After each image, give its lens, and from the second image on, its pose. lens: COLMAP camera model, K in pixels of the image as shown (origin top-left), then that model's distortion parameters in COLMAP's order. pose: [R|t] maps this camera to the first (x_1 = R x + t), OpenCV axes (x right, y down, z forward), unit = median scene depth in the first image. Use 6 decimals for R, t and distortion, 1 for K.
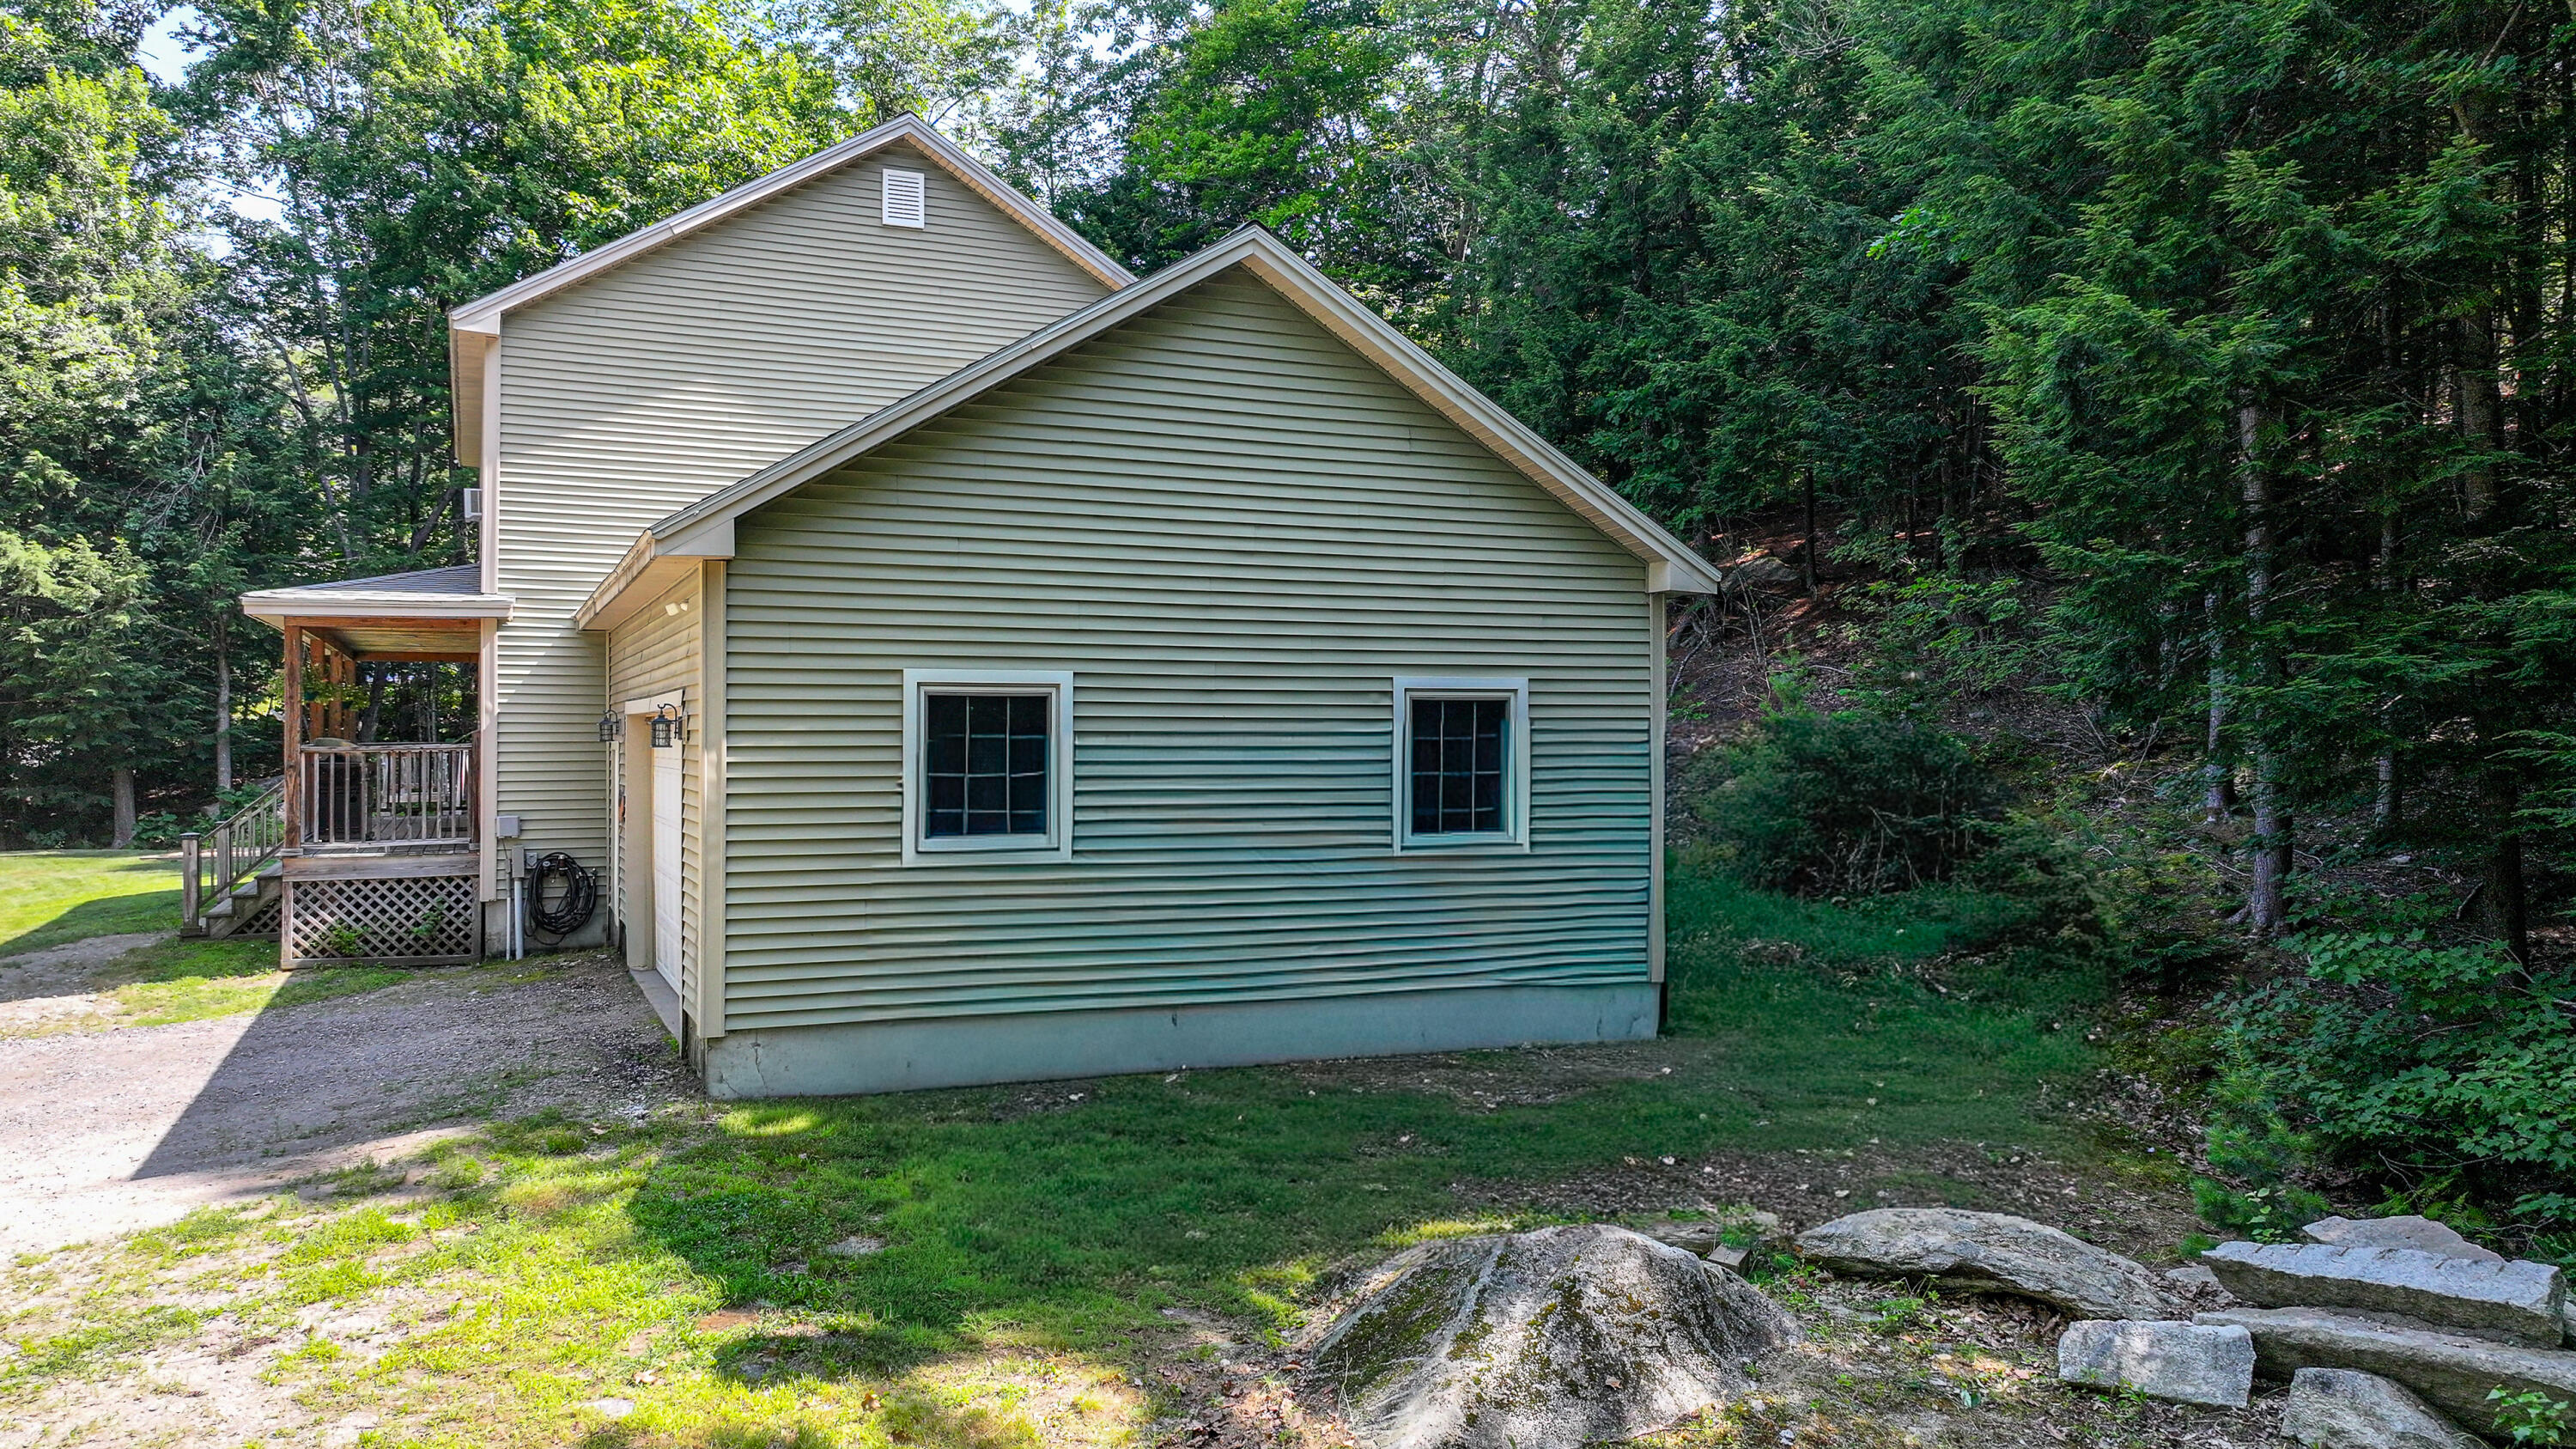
lens RADIAL K [[1808.9, 0, 1288.2], [0, 1808.9, 715.4], [0, 0, 1]] dist [-0.002697, 0.013045]
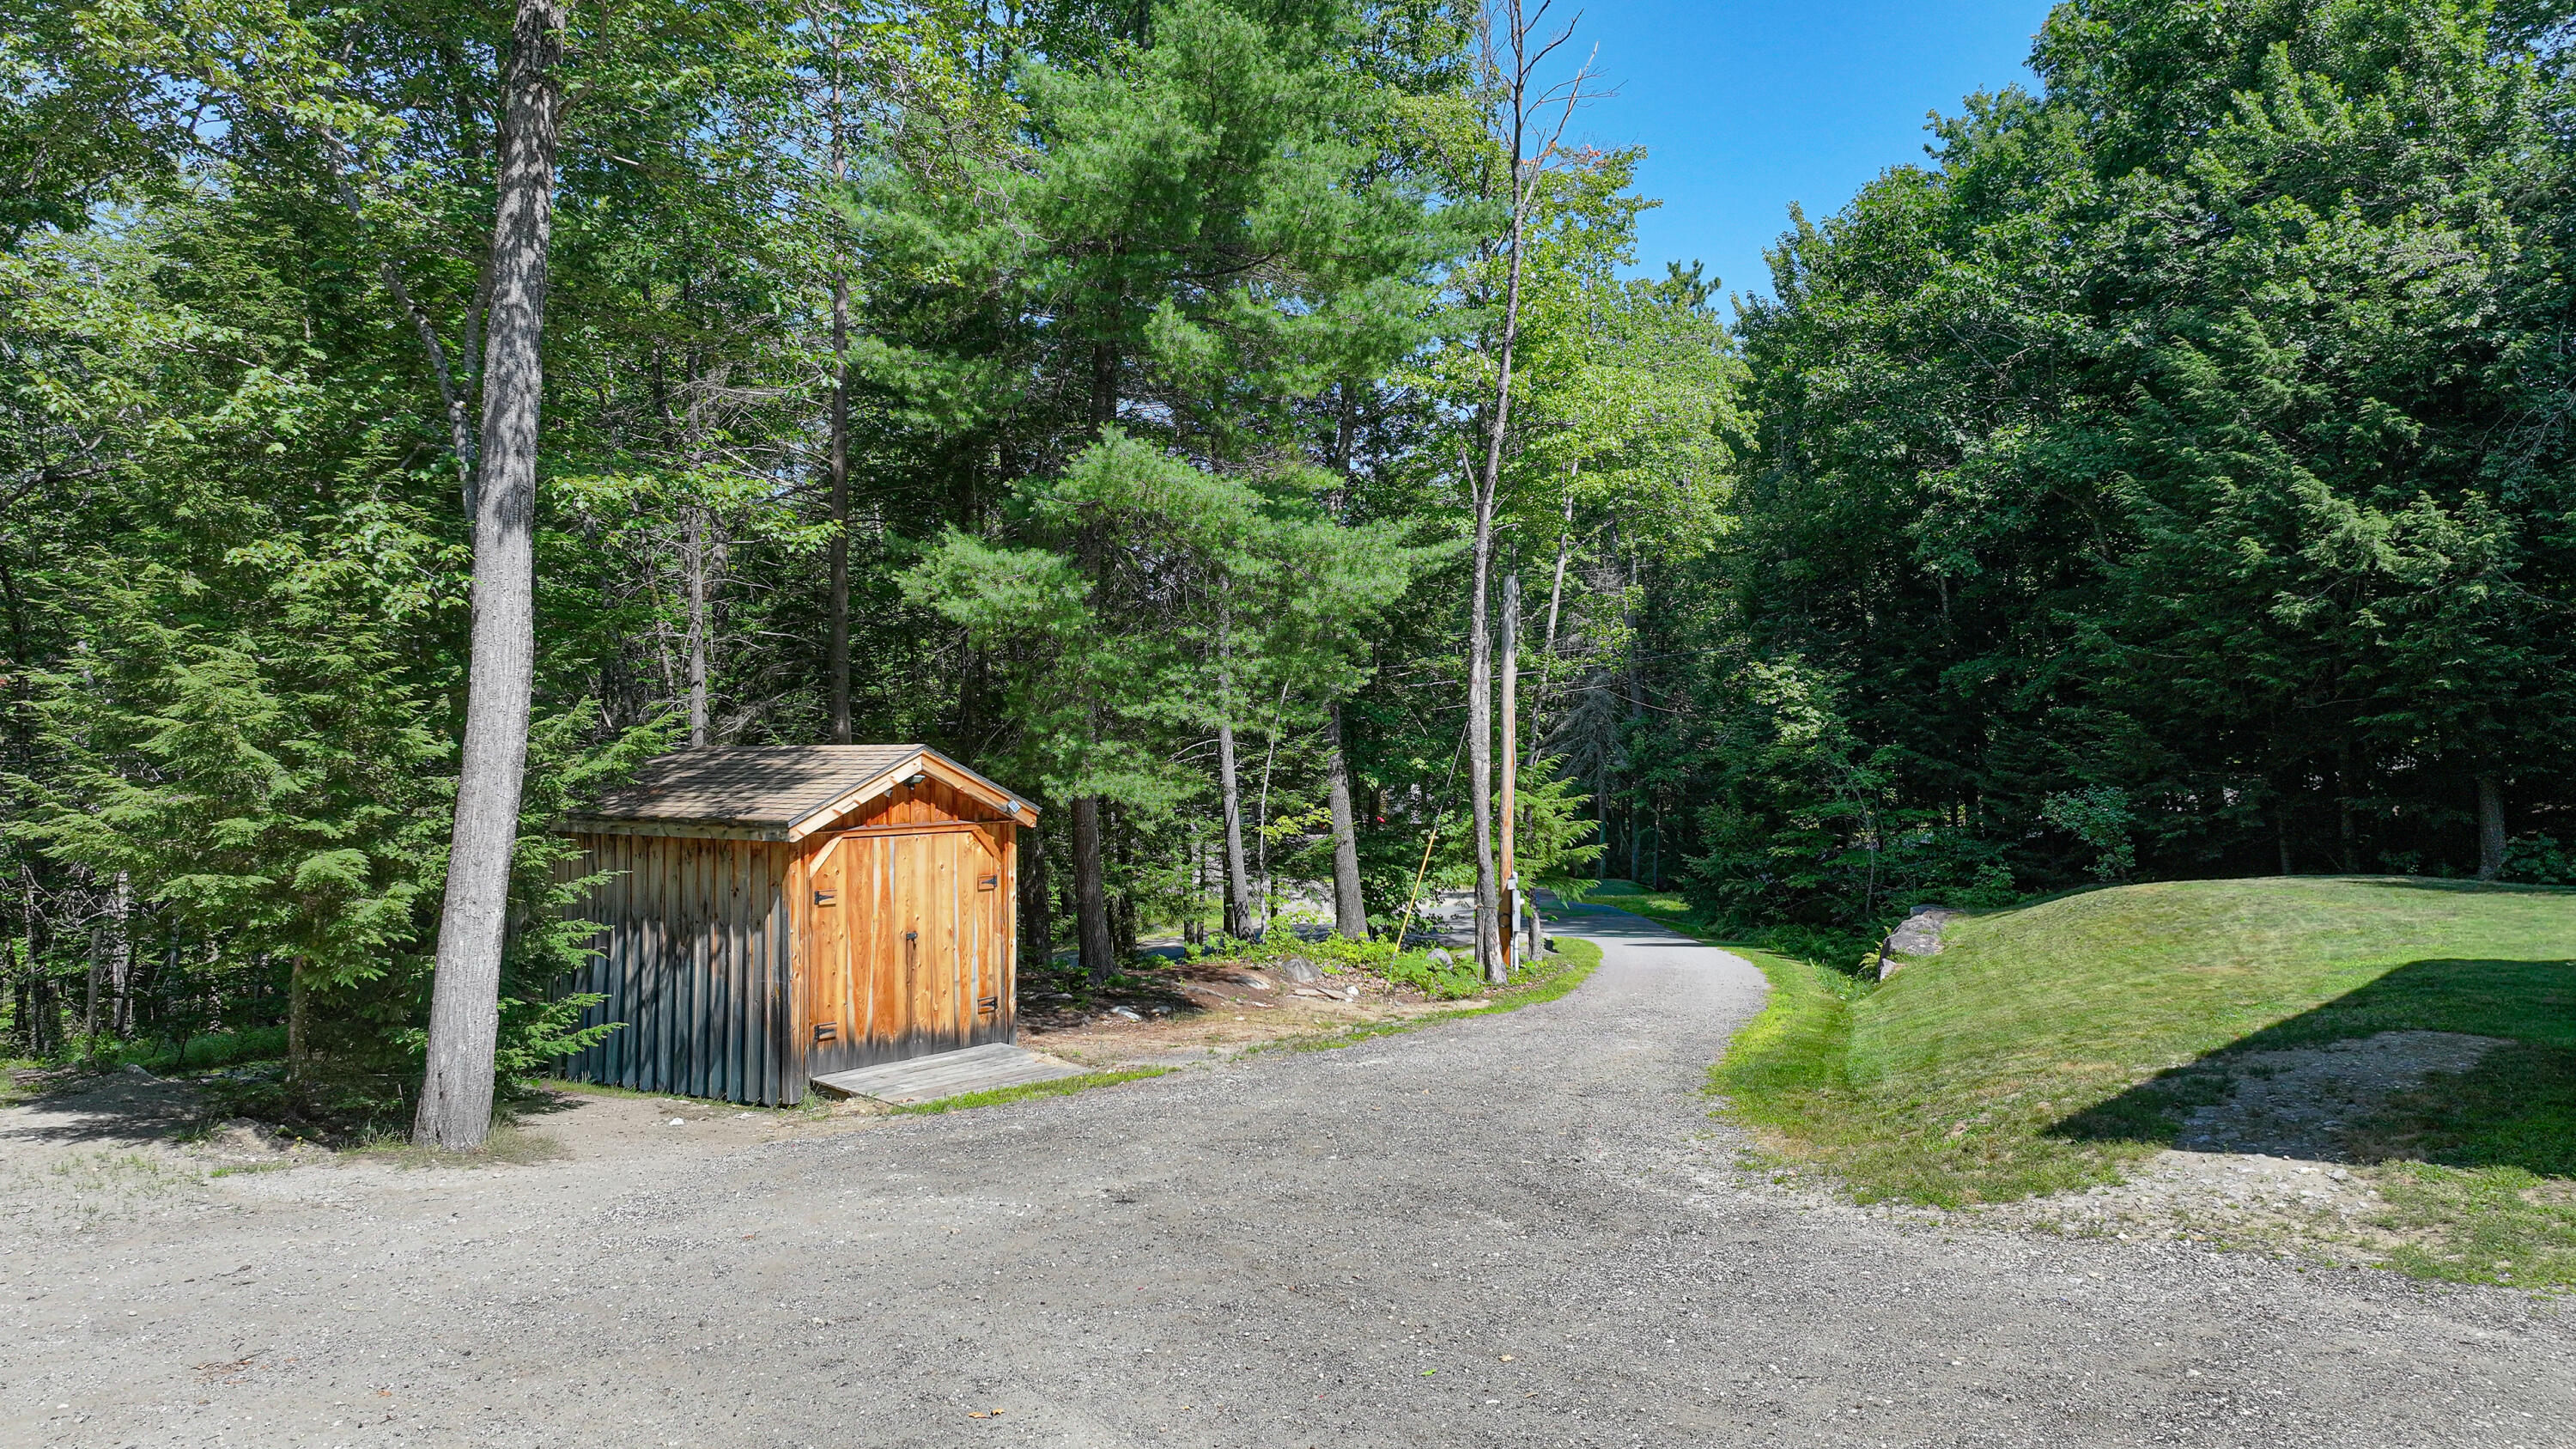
lens RADIAL K [[1808.9, 0, 1281.2], [0, 1808.9, 713.8], [0, 0, 1]] dist [-0.002697, 0.013045]
pose [[0.381079, -0.011278, -0.924474, -0.109828], [0.012274, 0.999899, -0.007139, -0.000328], [0.924461, -0.008627, 0.381179, 0.210388]]
